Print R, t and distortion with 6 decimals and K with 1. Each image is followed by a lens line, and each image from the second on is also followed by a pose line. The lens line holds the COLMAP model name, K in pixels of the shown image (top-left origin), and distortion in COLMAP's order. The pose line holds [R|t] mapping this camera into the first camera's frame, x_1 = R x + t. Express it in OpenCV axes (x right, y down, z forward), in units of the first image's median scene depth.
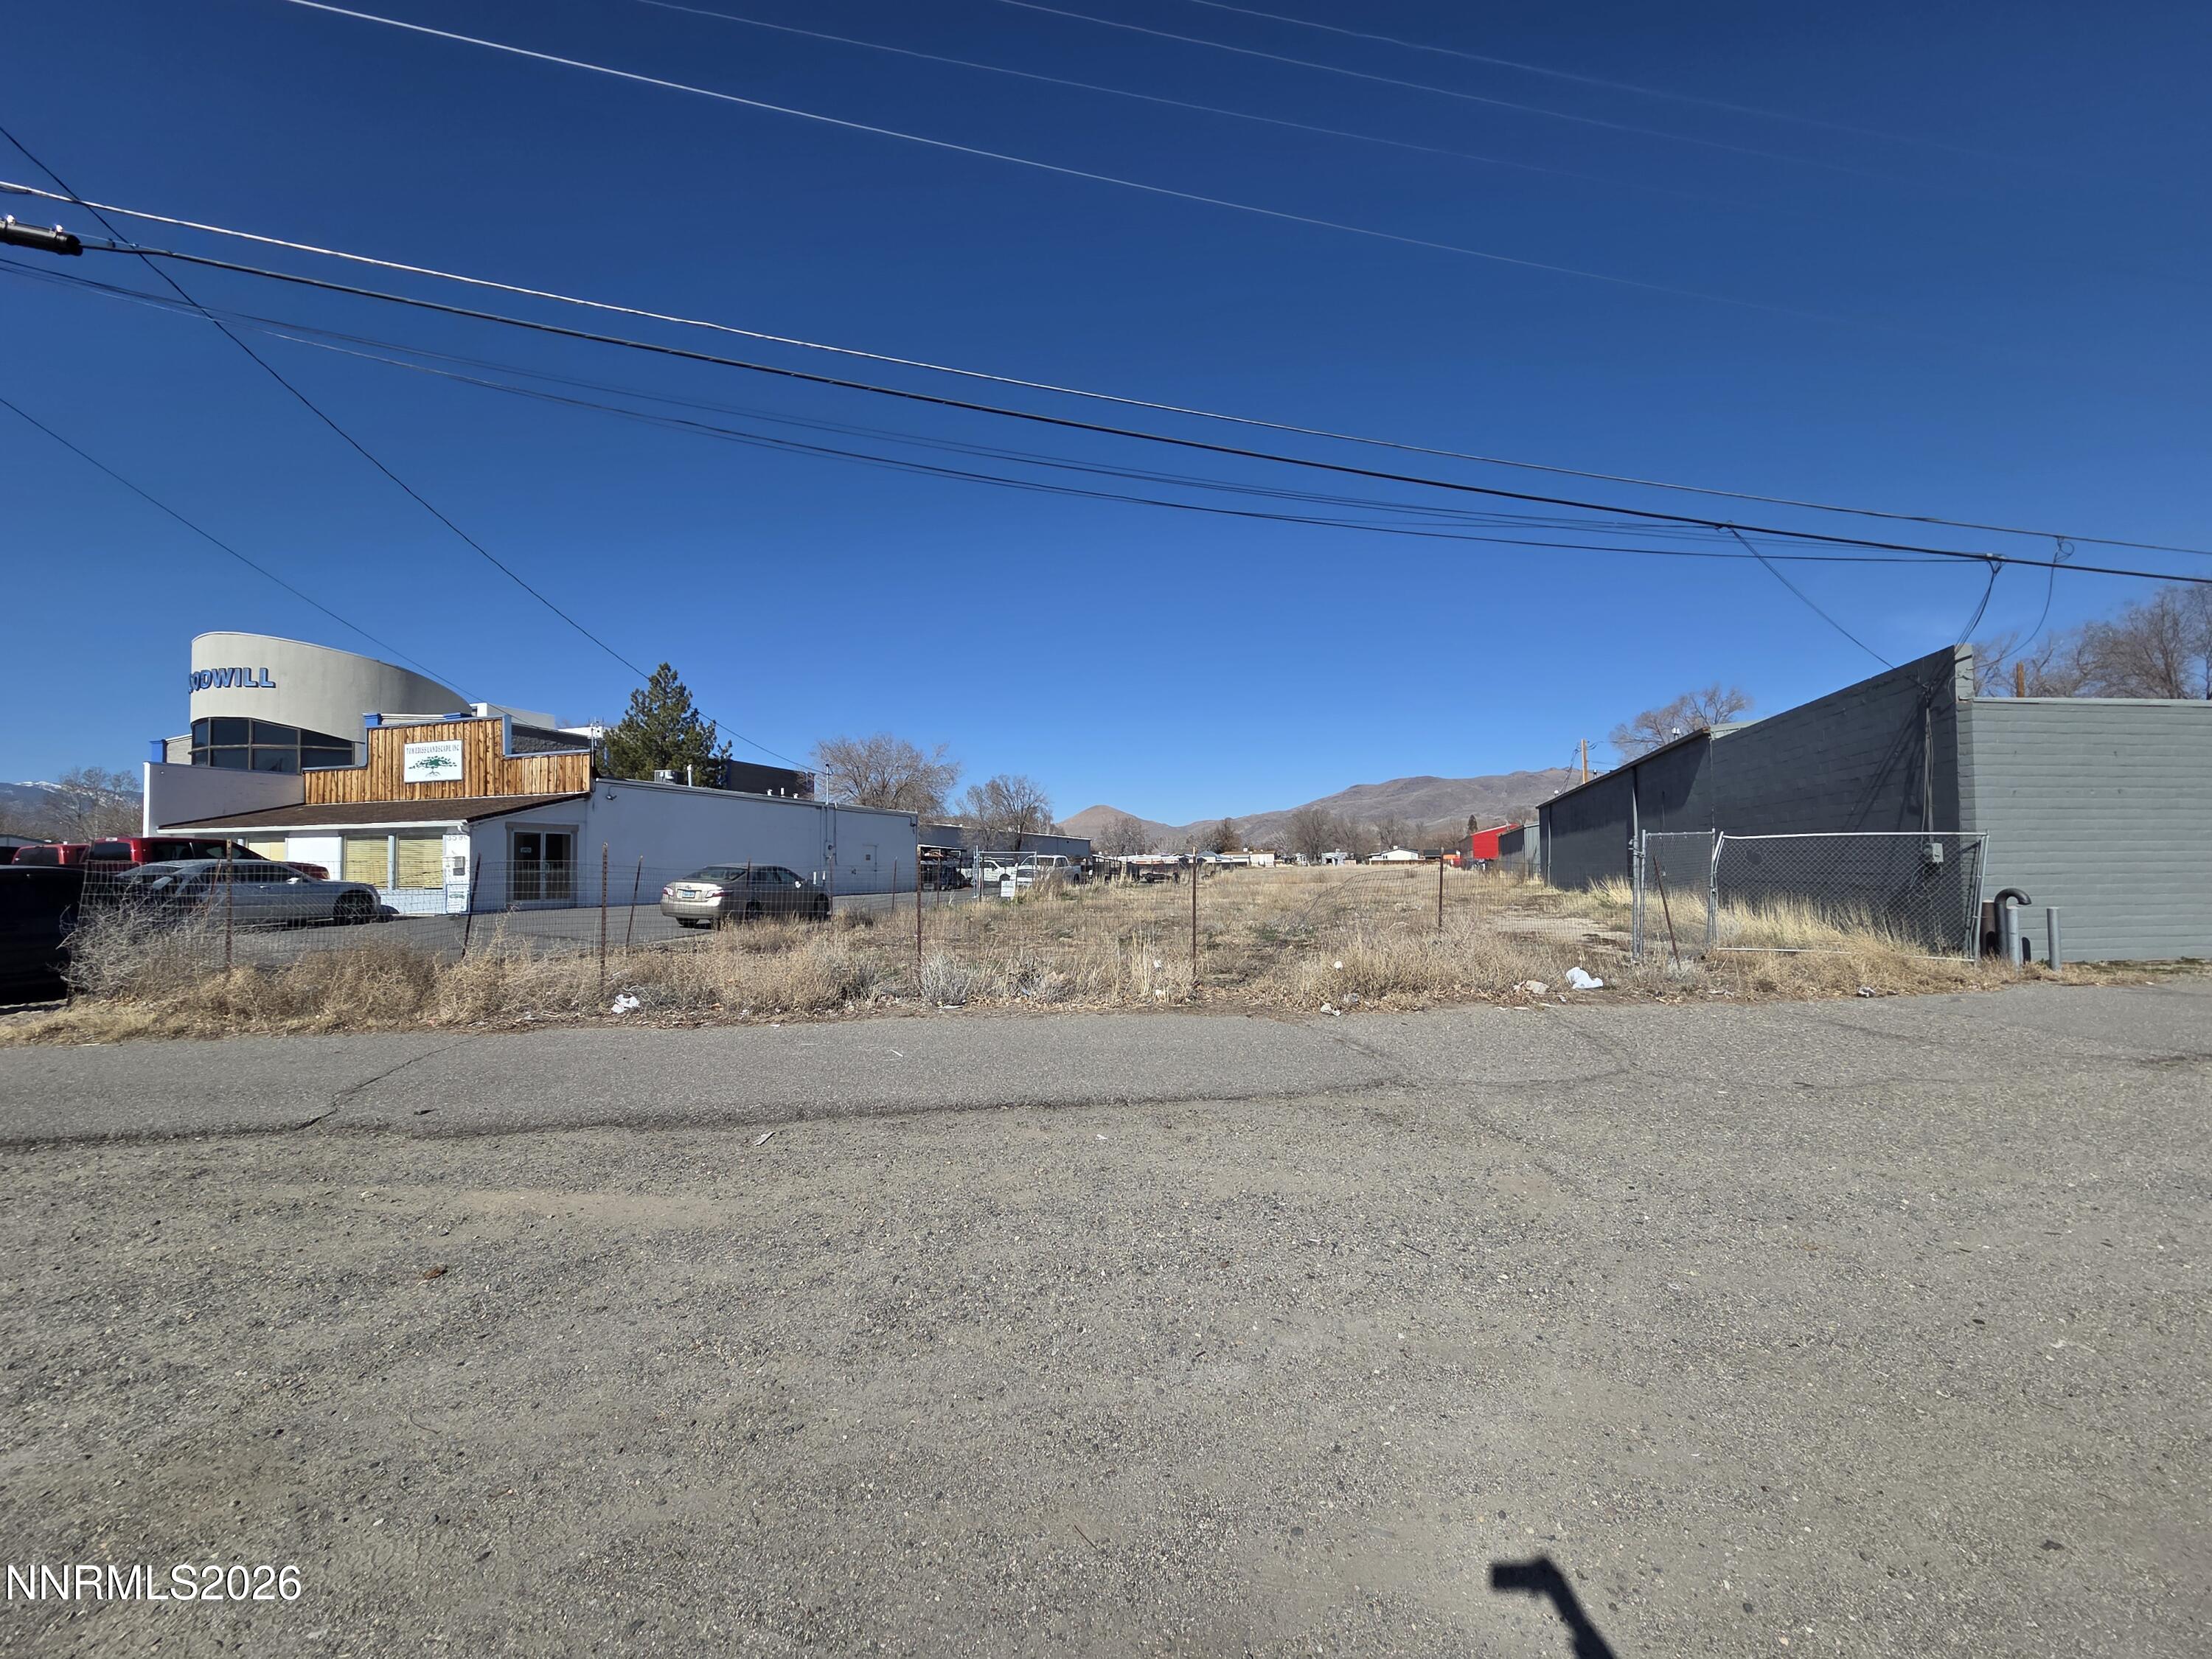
lens RADIAL K [[908.4, 0, 1100.8], [0, 908.4, 833.8], [0, 0, 1]] dist [0.003995, -0.000403]
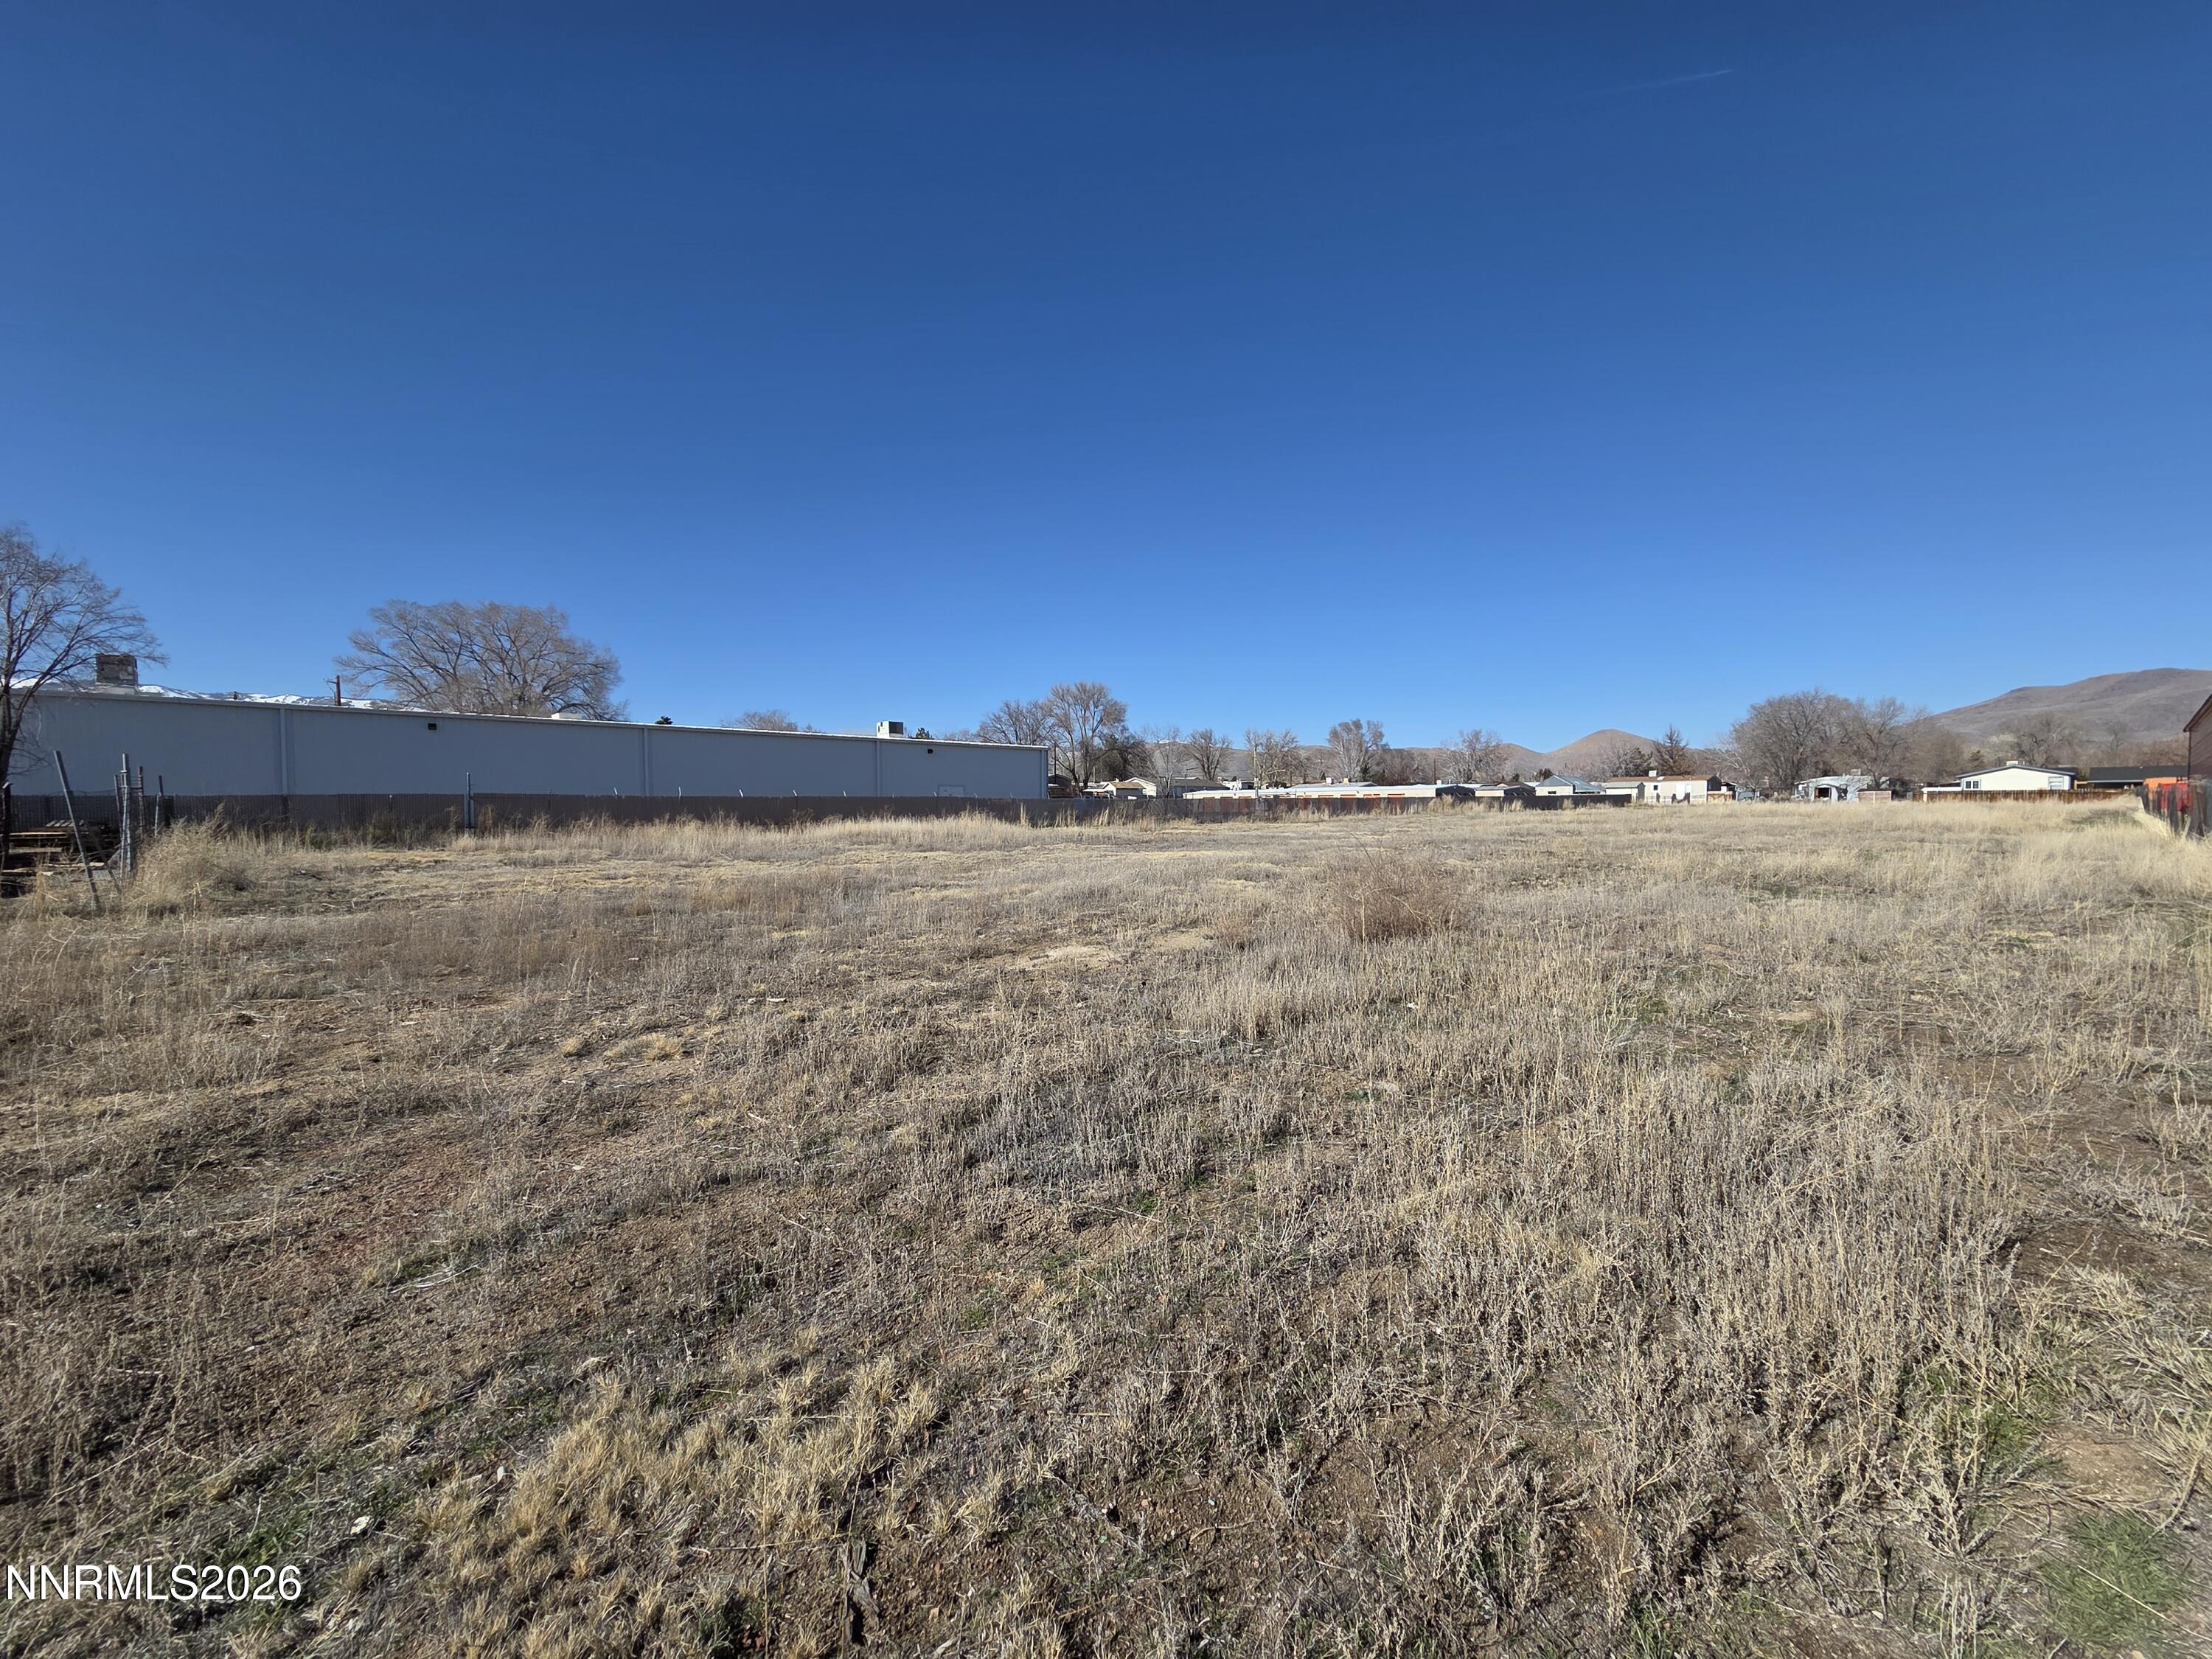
lens RADIAL K [[908.4, 0, 1098.8], [0, 908.4, 815.4], [0, 0, 1]] dist [0.003995, -0.000403]
pose [[0.869260, 0.010345, -0.494248, 0.156334], [0.015464, 0.998723, 0.048101, 0.012156], [0.494114, -0.049455, 0.867989, 0.375537]]
